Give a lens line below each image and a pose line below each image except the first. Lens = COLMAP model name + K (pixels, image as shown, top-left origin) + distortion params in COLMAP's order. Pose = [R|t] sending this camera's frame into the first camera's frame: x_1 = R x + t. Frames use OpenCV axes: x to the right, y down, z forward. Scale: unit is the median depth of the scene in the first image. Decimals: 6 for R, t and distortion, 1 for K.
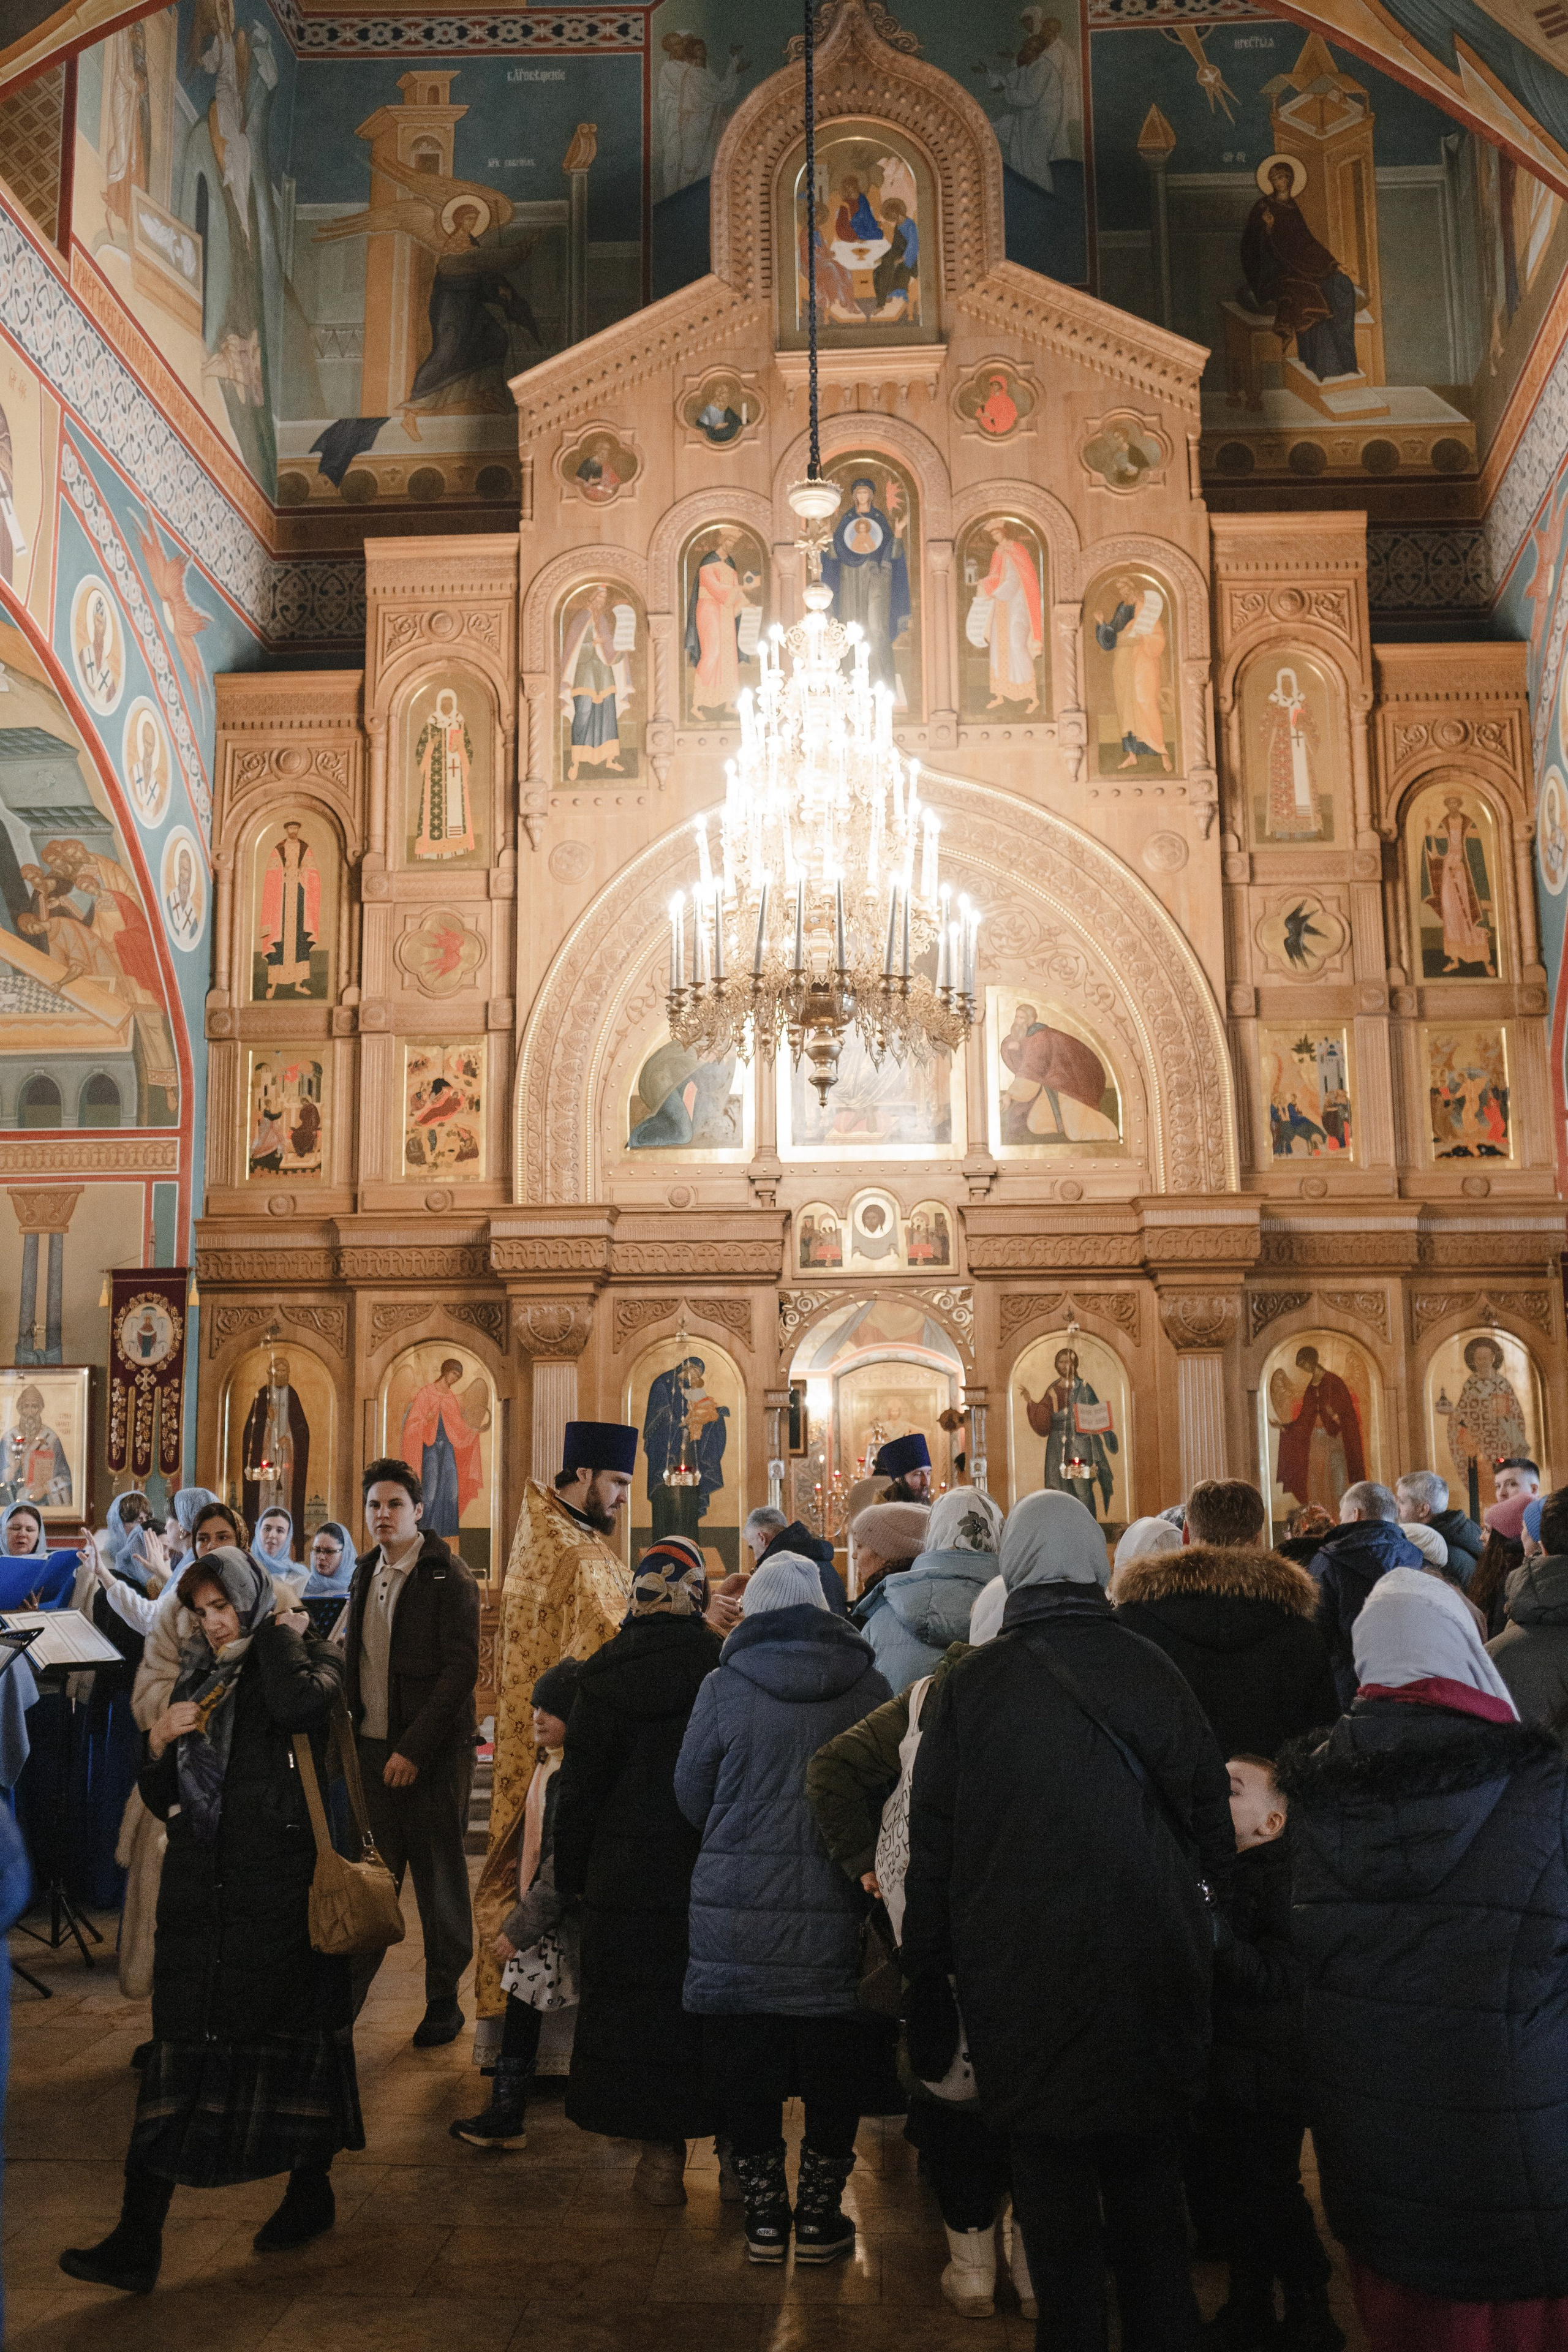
lens RADIAL K [[2258.8, 0, 784.0], [0, 2258.8, 1176.0], [0, 0, 1]] dist [-0.068507, 0.064003]
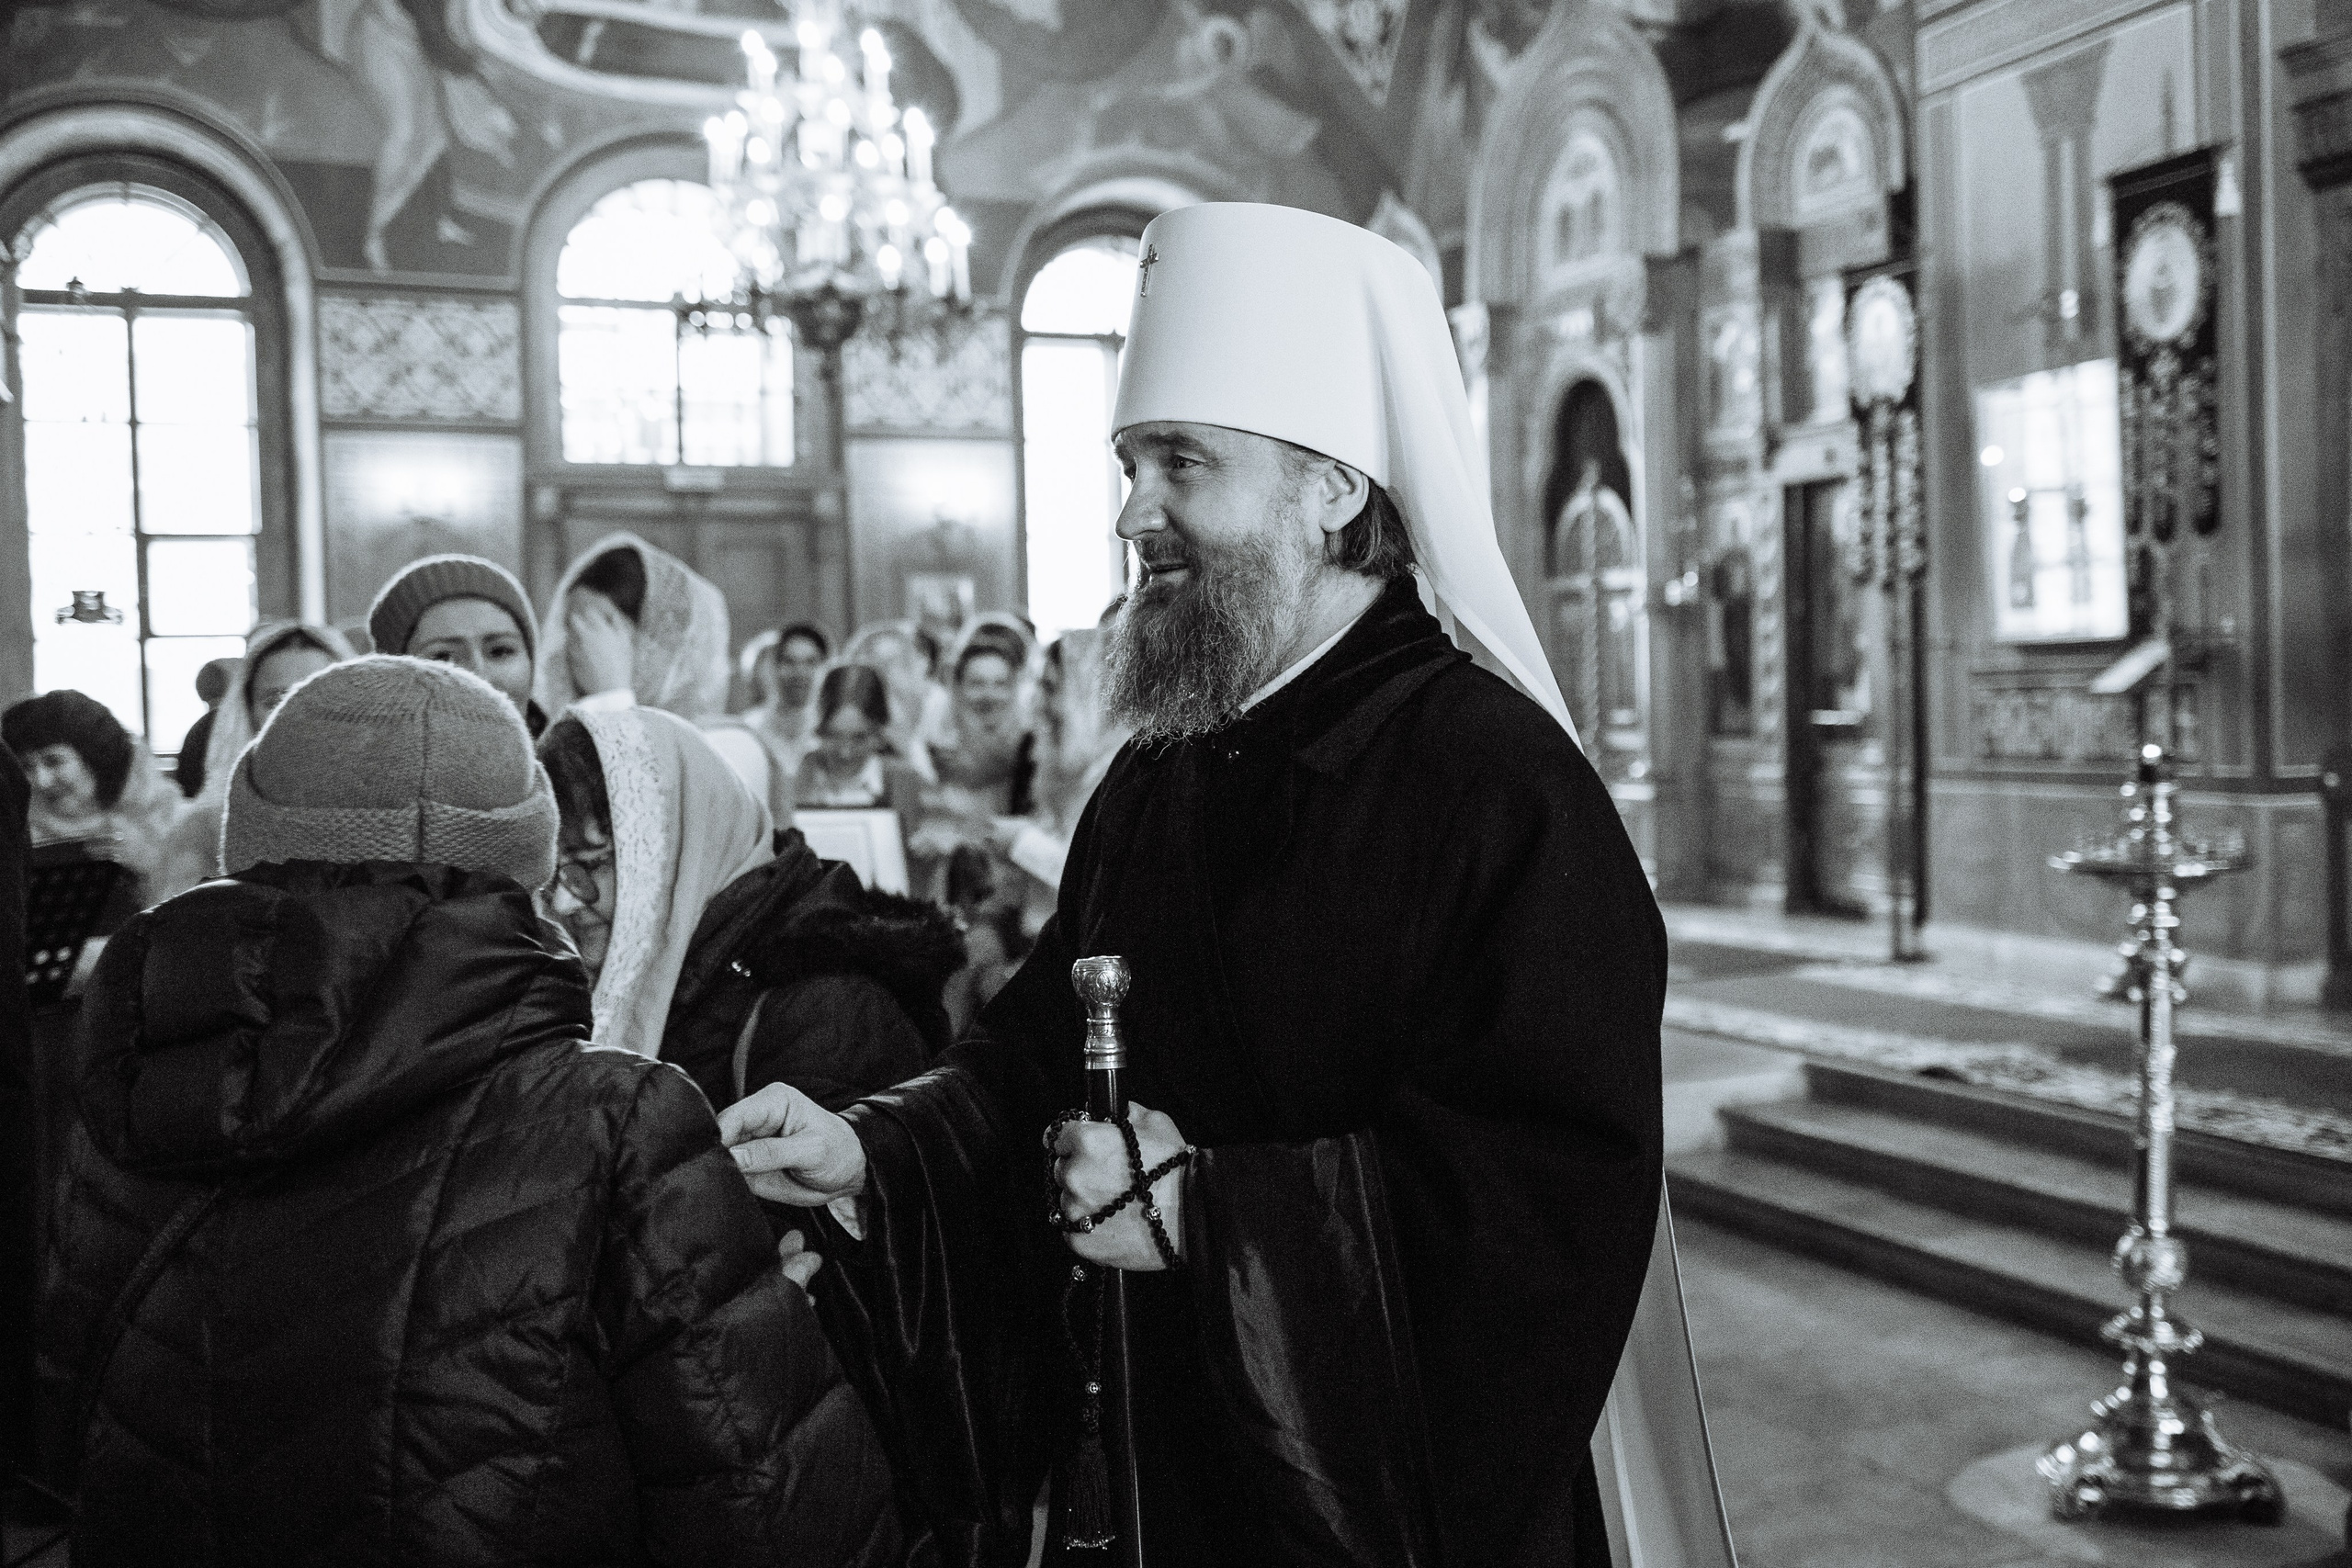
lens RADIAL K [[2439.2, 0, 1235.3], [0, 2439.2, 784.5], [0, 0, 1]] dist [-0.030420, -0.002183]
pose [[0.434289, 0.029921, -0.900277, 0.142560], [0.155426, 0.981969, 0.107612, 0.088999], [0.887263, -0.186661, 0.421807, 0.522280]]
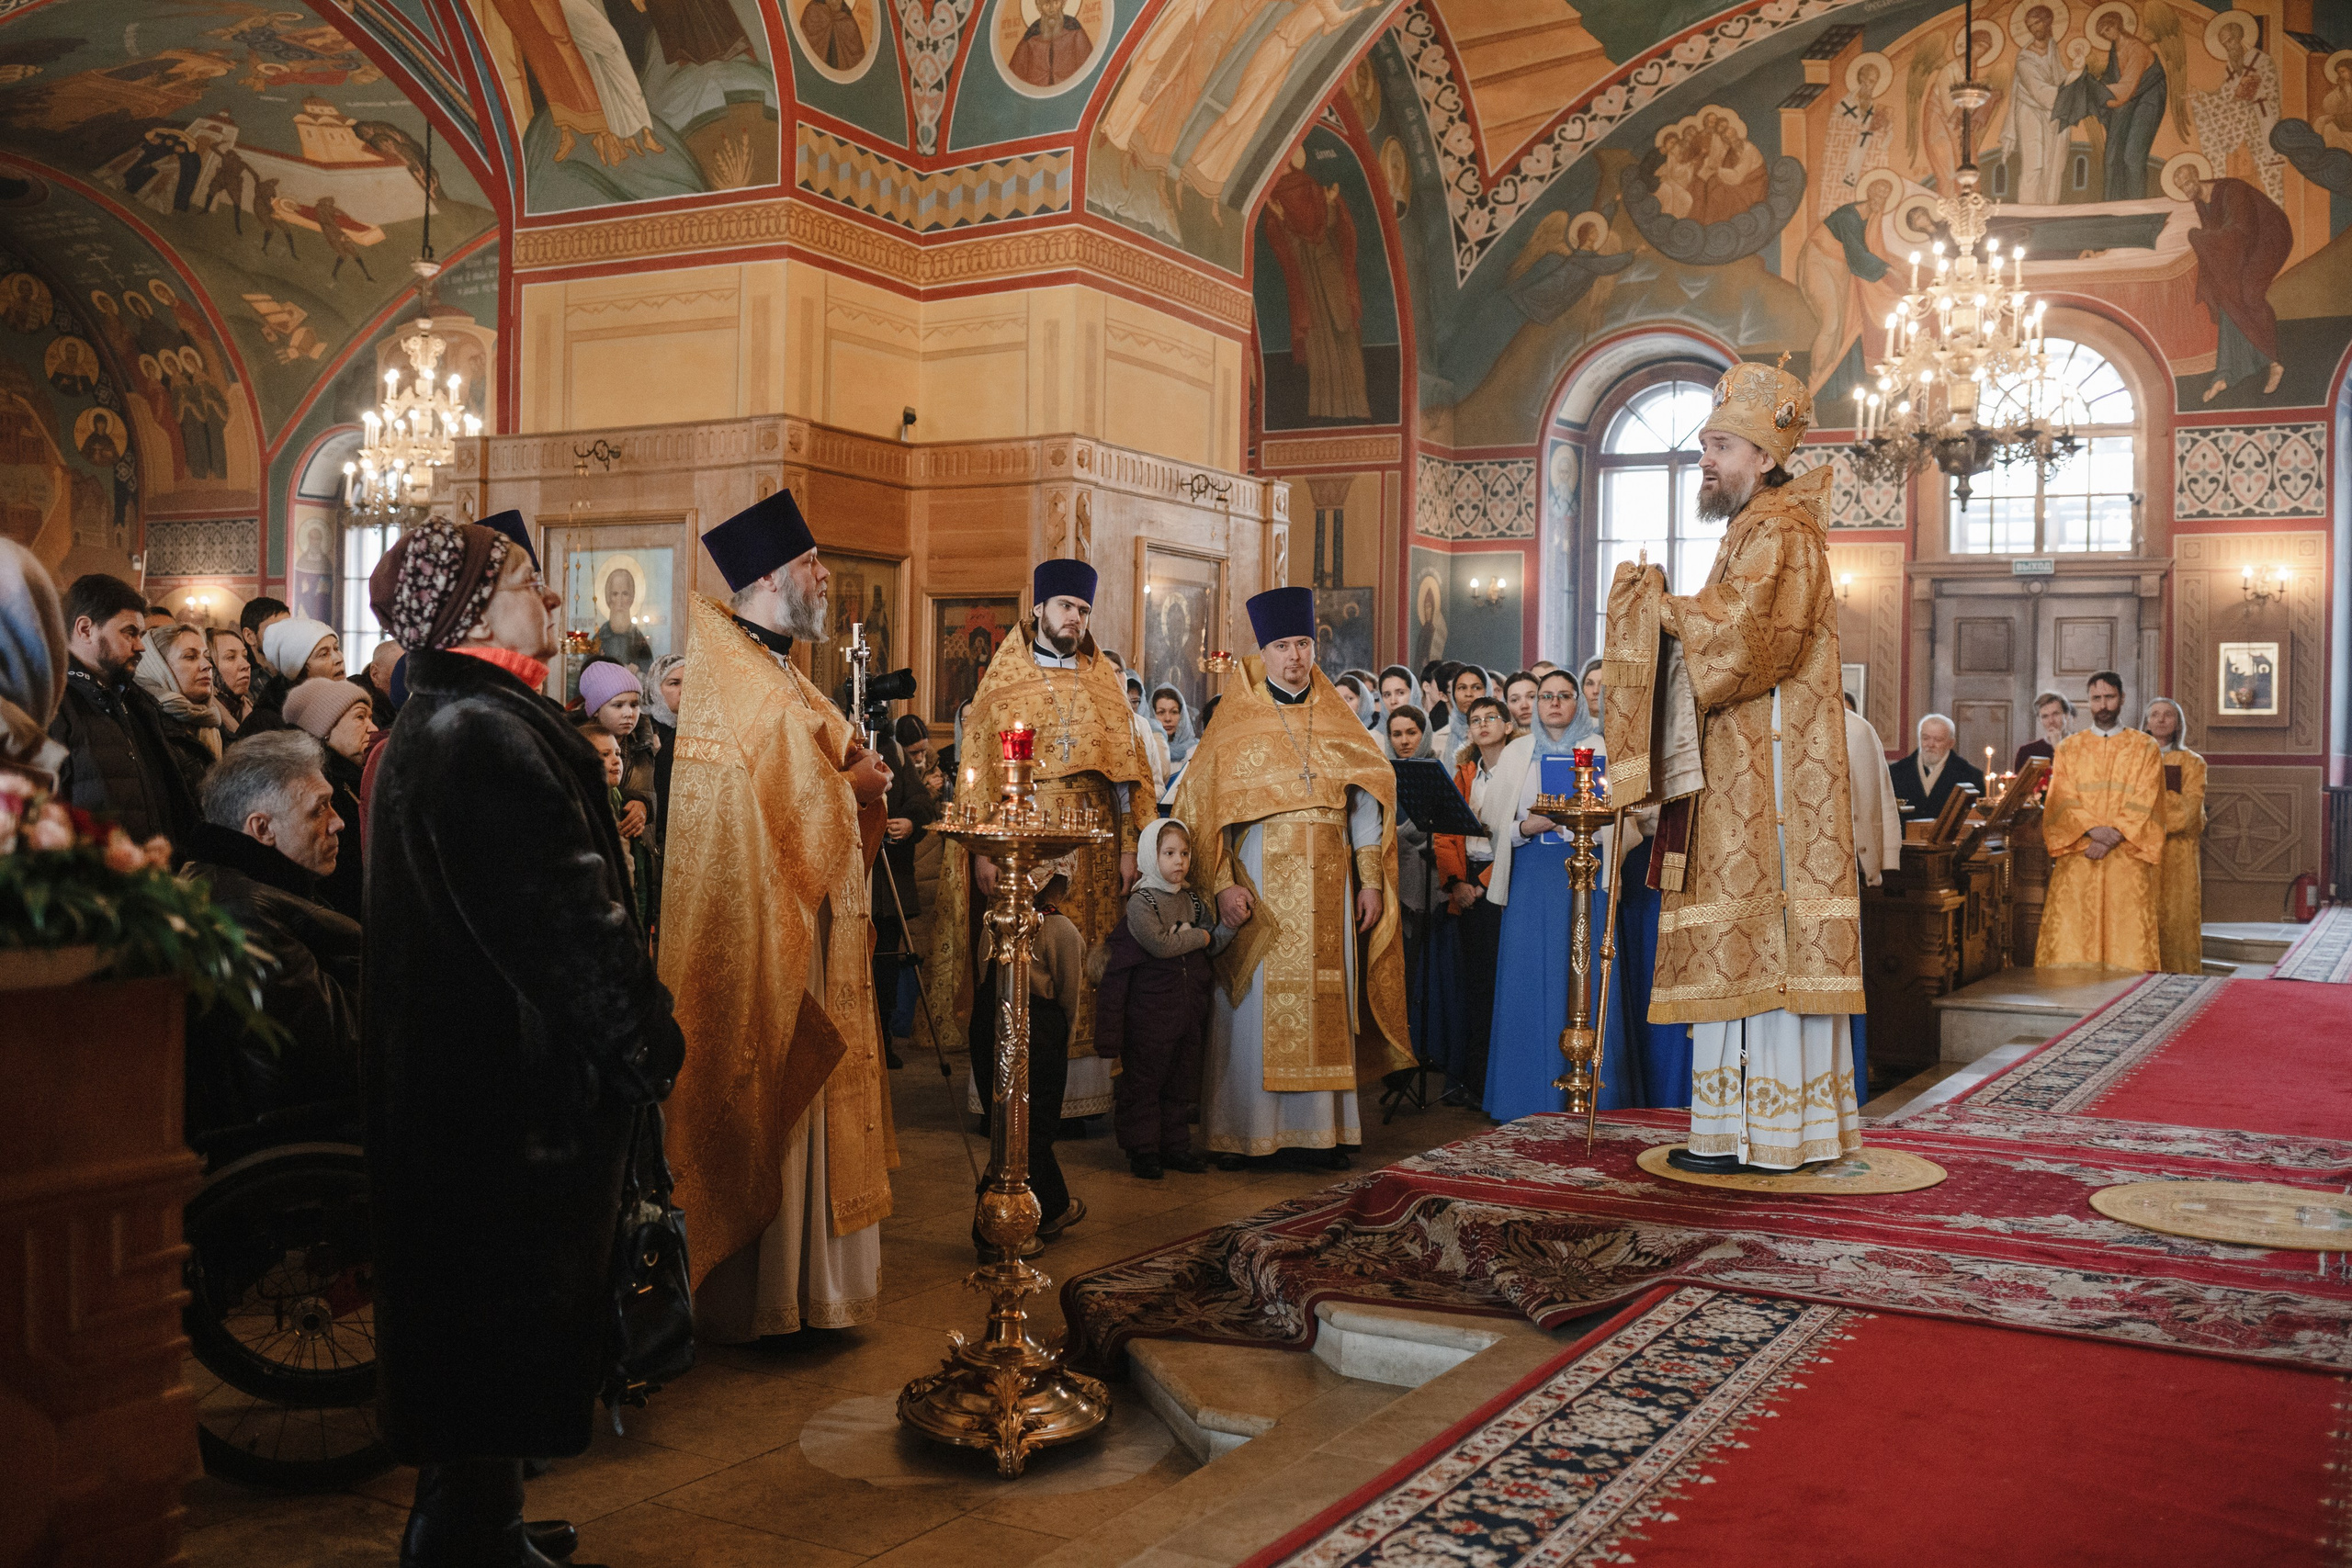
lens RADIAL K [[2278.4, 0, 1183.4], [0, 2278.4, 779.7], [0, 0, 1]] dist [-0.078247, 0.076996]
pose [[-0.454657, 0.009225, -0.890619, 0.401778], [0.118615, 0.991667, -0.050280, 0.155750], [0.882733, -0.128501, -0.451962, 0.893823]]
